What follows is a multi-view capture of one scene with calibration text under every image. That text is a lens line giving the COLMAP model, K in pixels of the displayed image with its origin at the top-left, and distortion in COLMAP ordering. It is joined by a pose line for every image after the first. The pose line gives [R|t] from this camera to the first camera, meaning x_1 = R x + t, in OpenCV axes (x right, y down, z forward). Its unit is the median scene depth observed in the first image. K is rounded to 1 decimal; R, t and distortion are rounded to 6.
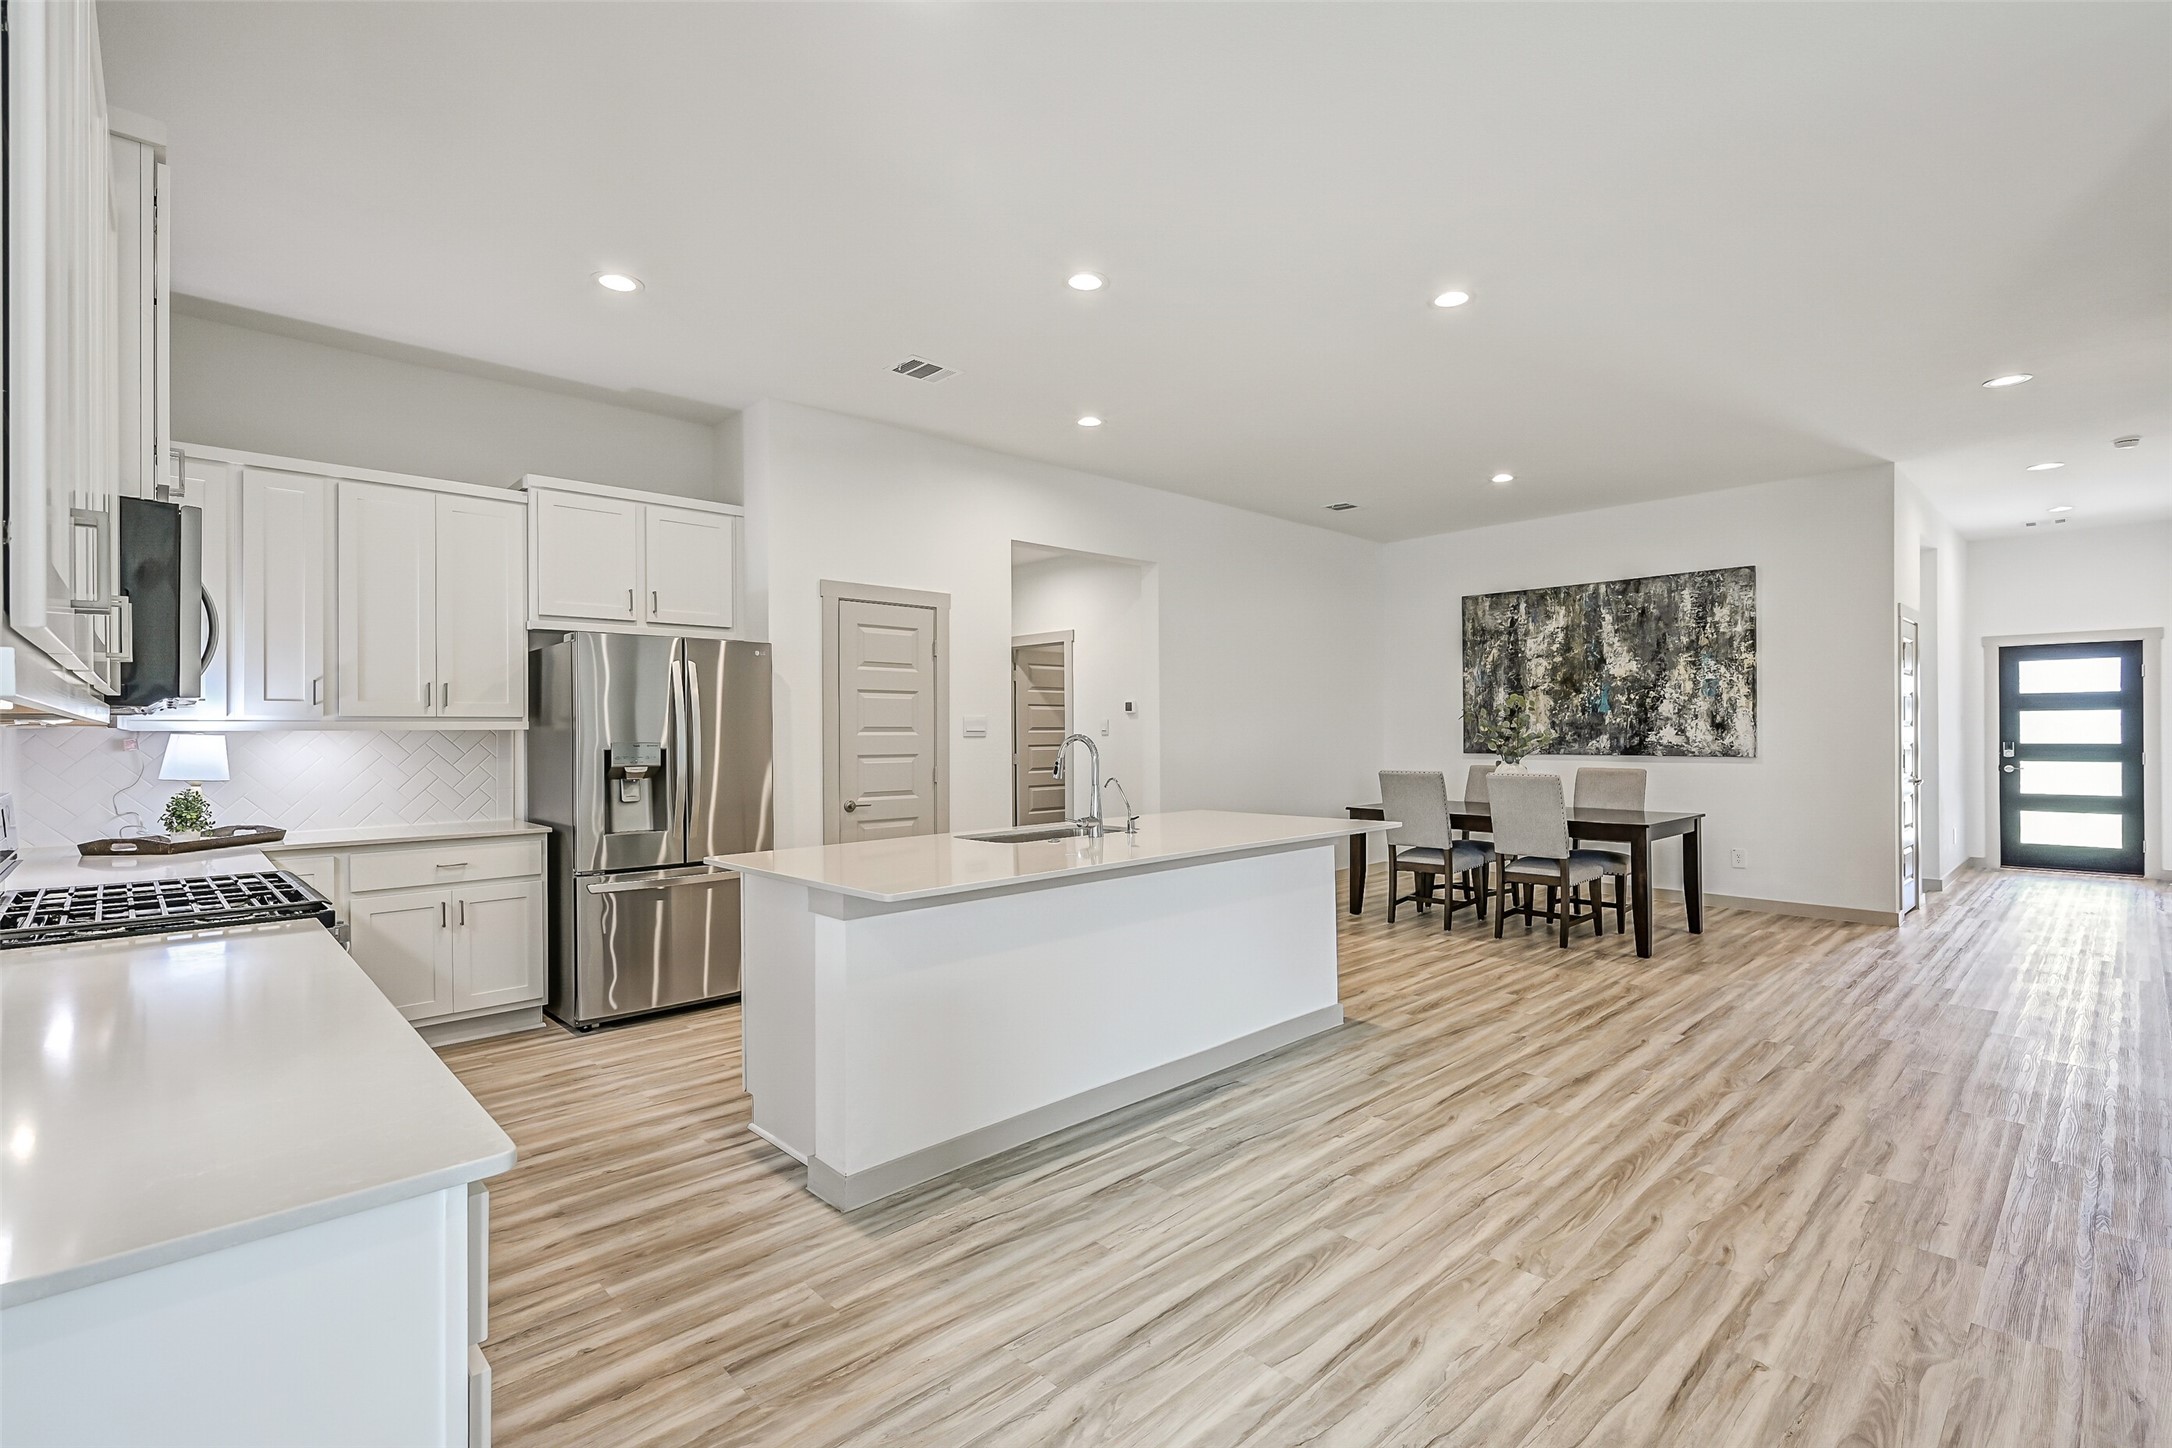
lens RADIAL K [[978.3, 0, 1090.5], [0, 978.3, 727.8], [0, 0, 1]] dist [-0.000390, 0.000898]
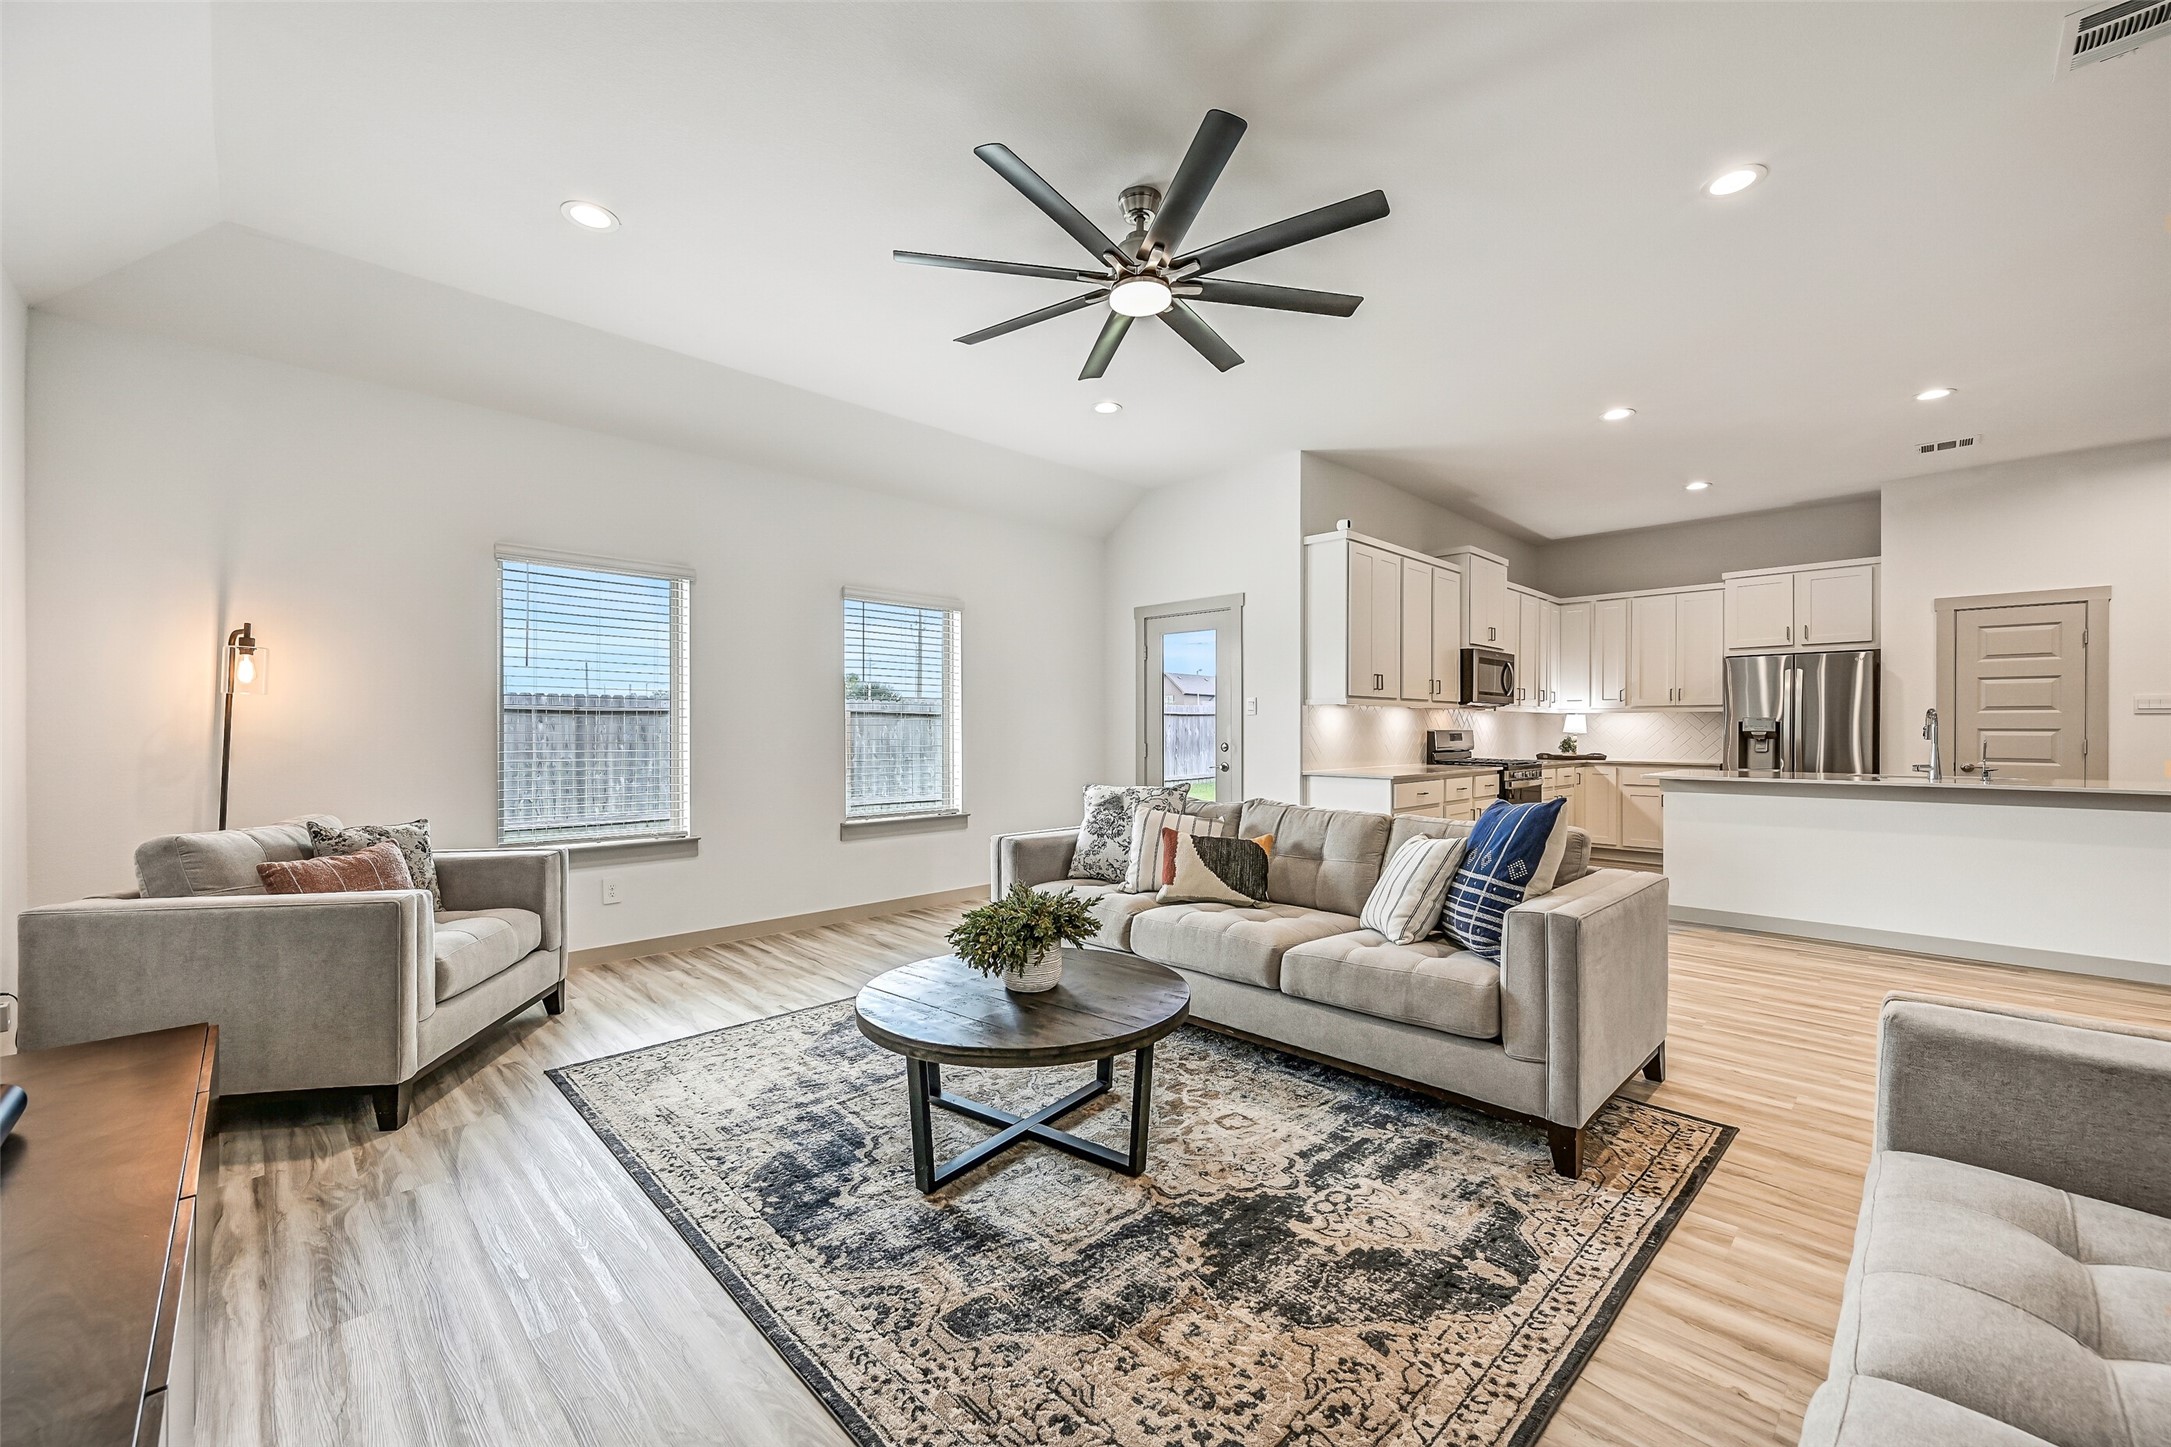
lens RADIAL K [[867.6, 0, 1094.2], [0, 867.6, 727.9], [0, 0, 1]] dist [-0.000580, 0.000244]
pose [[0.022262, 0.003546, -0.999746, 0.787023], [0.003316, 0.999988, 0.003620, 0.017064], [0.999747, -0.003395, 0.022250, -0.170437]]
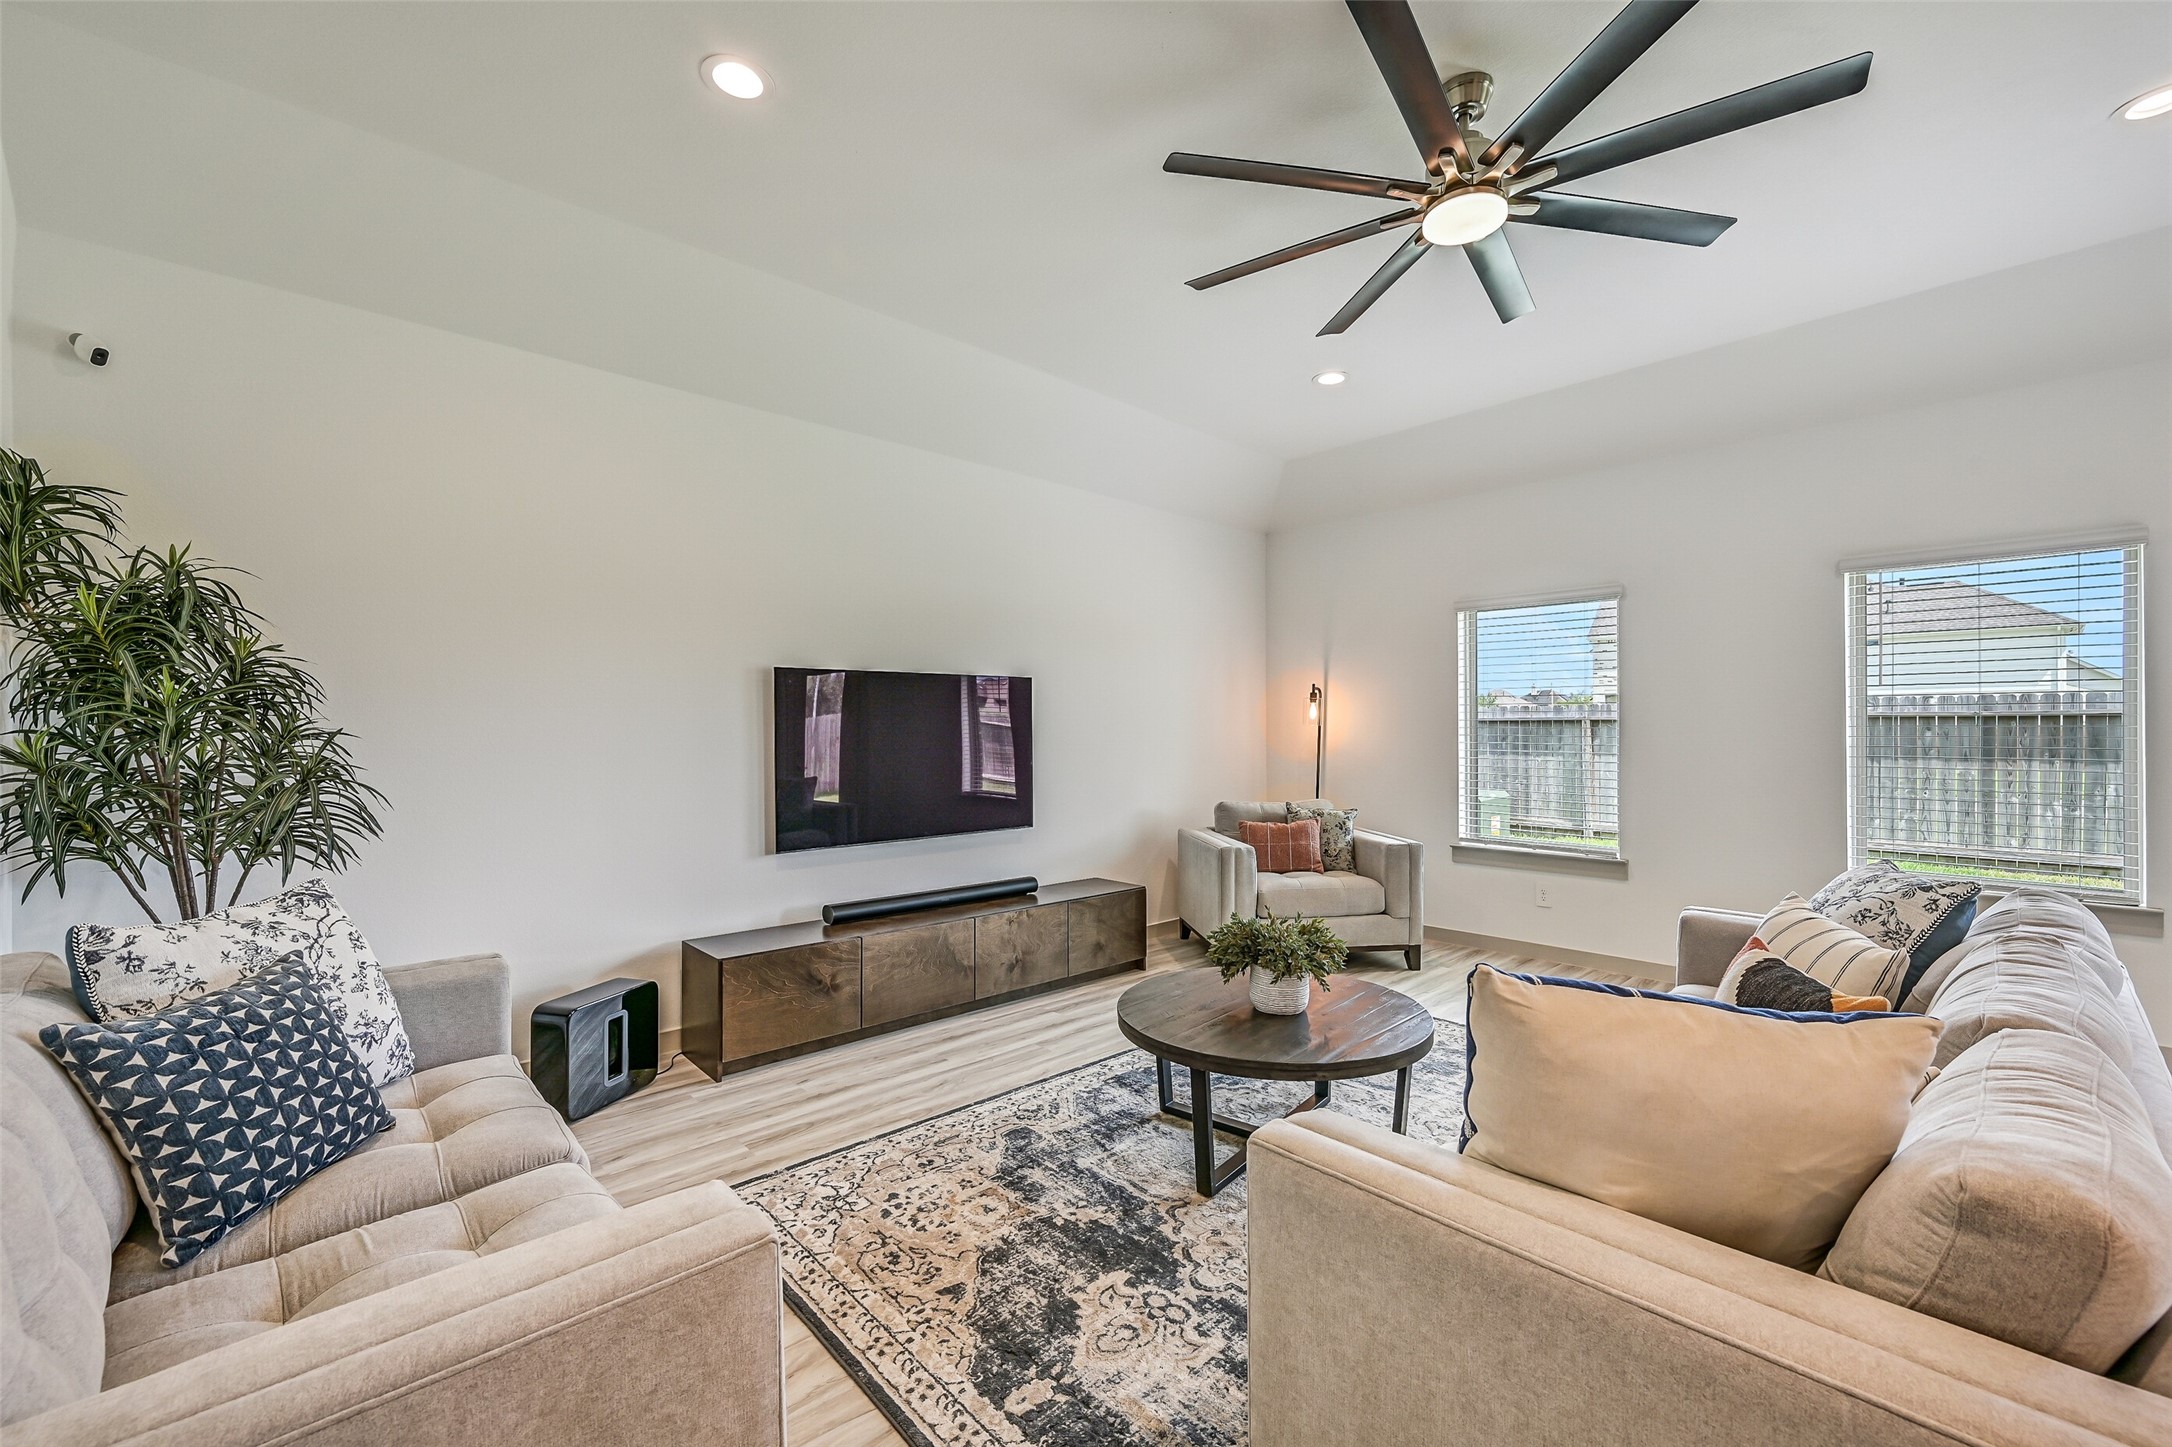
lens RADIAL K [[868.0, 0, 1089.7], [0, 868.0, 728.6], [0, 0, 1]] dist [-0.000580, 0.000244]
pose [[-0.999958, 0.008109, 0.004208, 0.445481], [0.008093, 0.999960, -0.003707, -0.000238], [-0.004238, -0.003673, -0.999984, 0.273857]]
